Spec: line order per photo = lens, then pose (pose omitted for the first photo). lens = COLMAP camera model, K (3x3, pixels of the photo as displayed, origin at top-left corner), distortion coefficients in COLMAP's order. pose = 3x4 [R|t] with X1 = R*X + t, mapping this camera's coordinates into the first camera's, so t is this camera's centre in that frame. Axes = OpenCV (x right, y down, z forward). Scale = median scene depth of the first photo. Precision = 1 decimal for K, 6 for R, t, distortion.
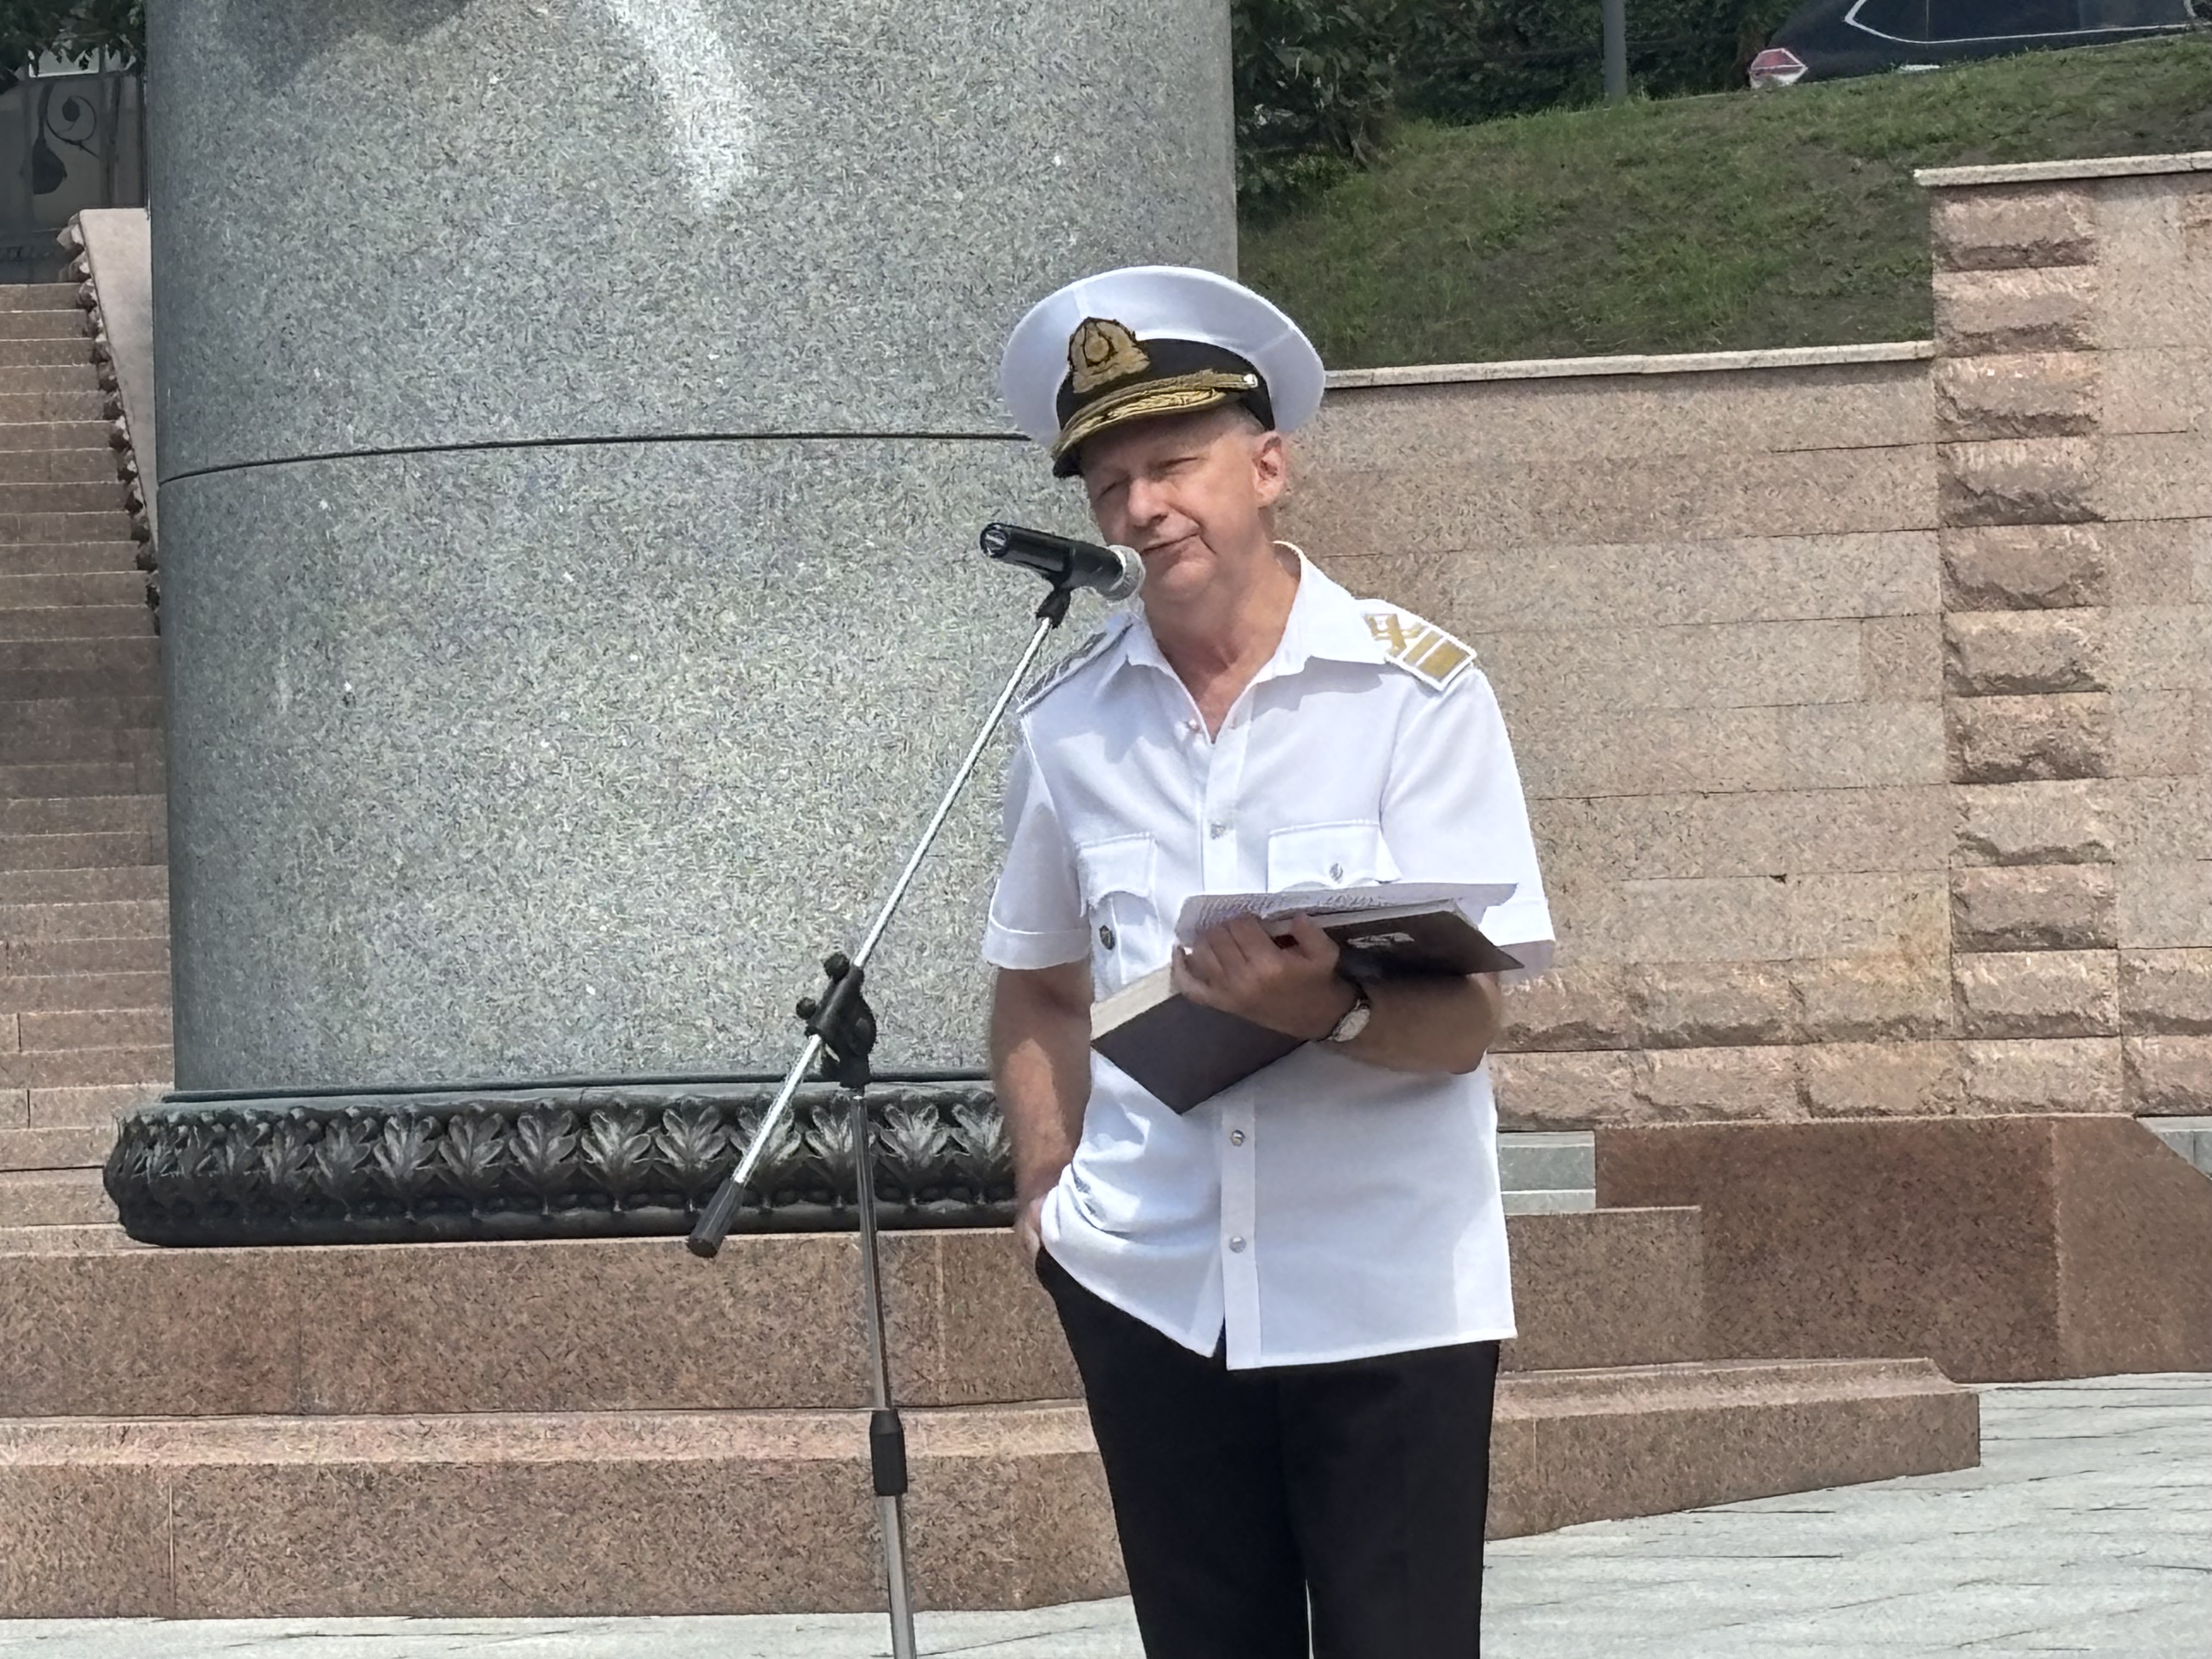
lens RADIAL K [[10481.0, 0, 1119.0], [0, 10481.0, 823.7], [0, 0, 1]] dist [0.302258, 0.000000]
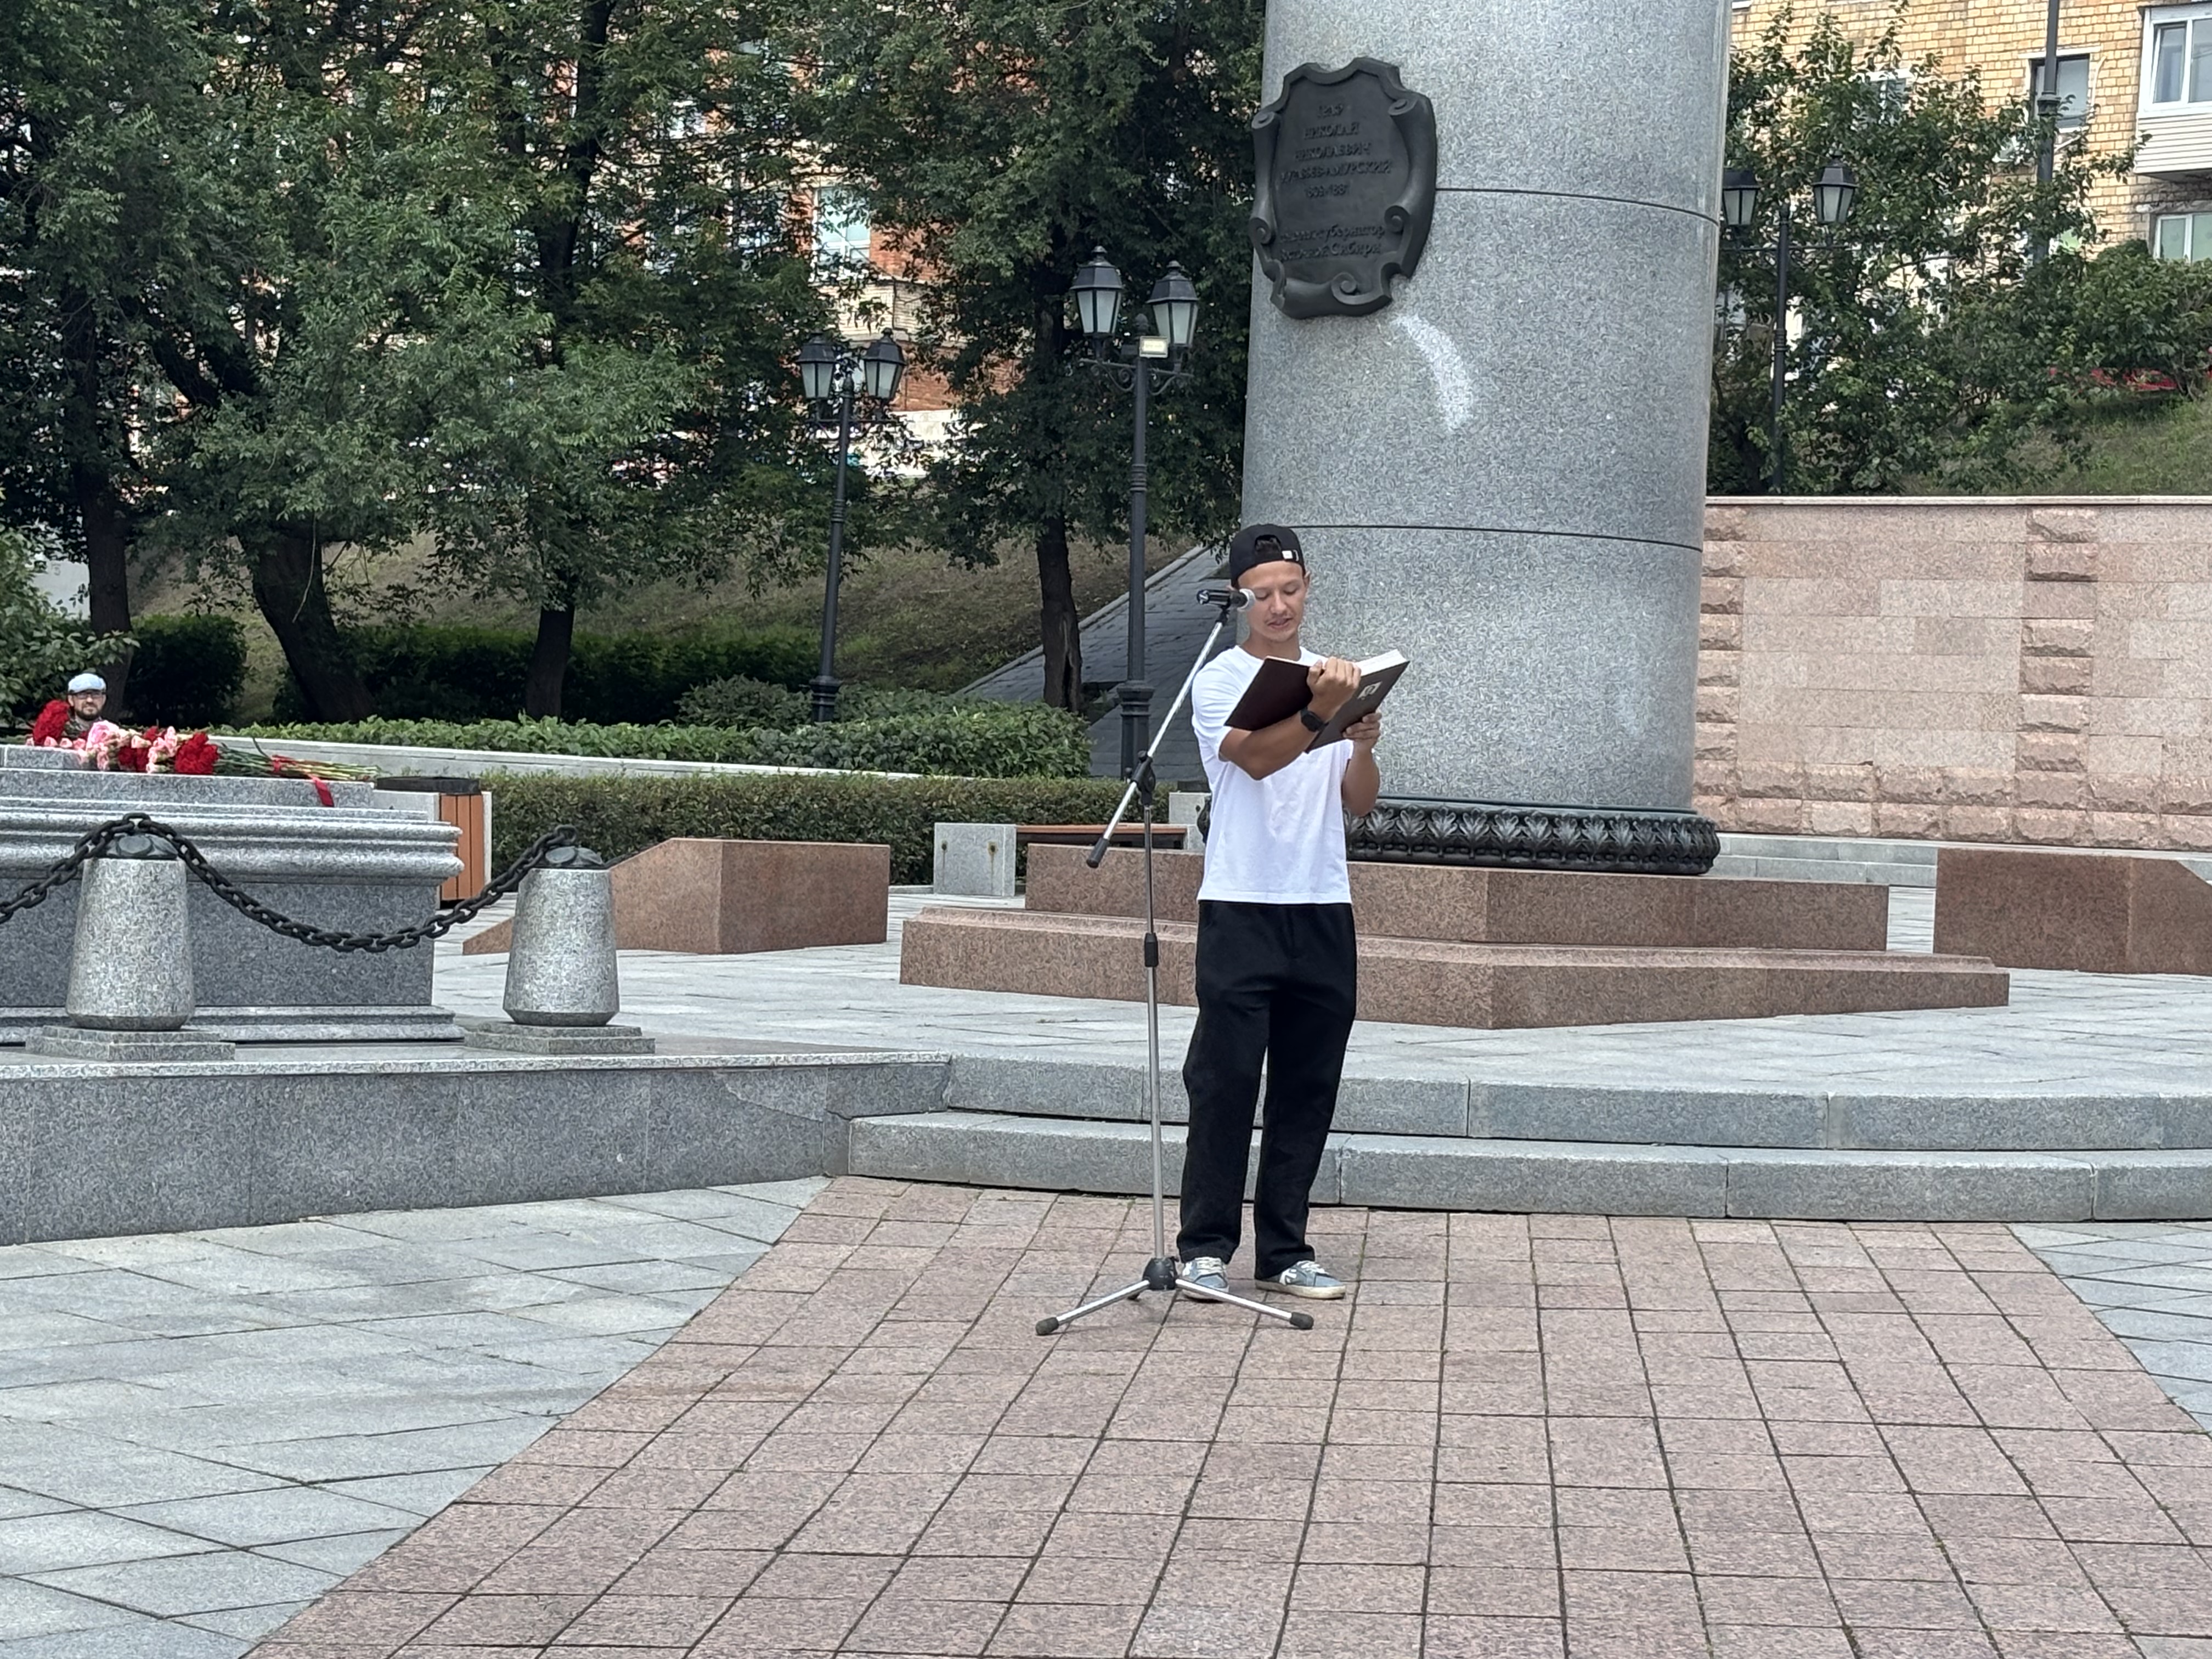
lens RADIAL K [[4776.2, 0, 1110.0], [0, 4776.2, 883.3], [0, 0, 1]] dist [0.188380, 0.000000]
pose [[0.972268, 0.074874, -0.221562, 0.132290], [-0.064486, 0.996469, 0.053763, -0.010100], [0.224805, -0.037984, 0.973663, -0.070290]]
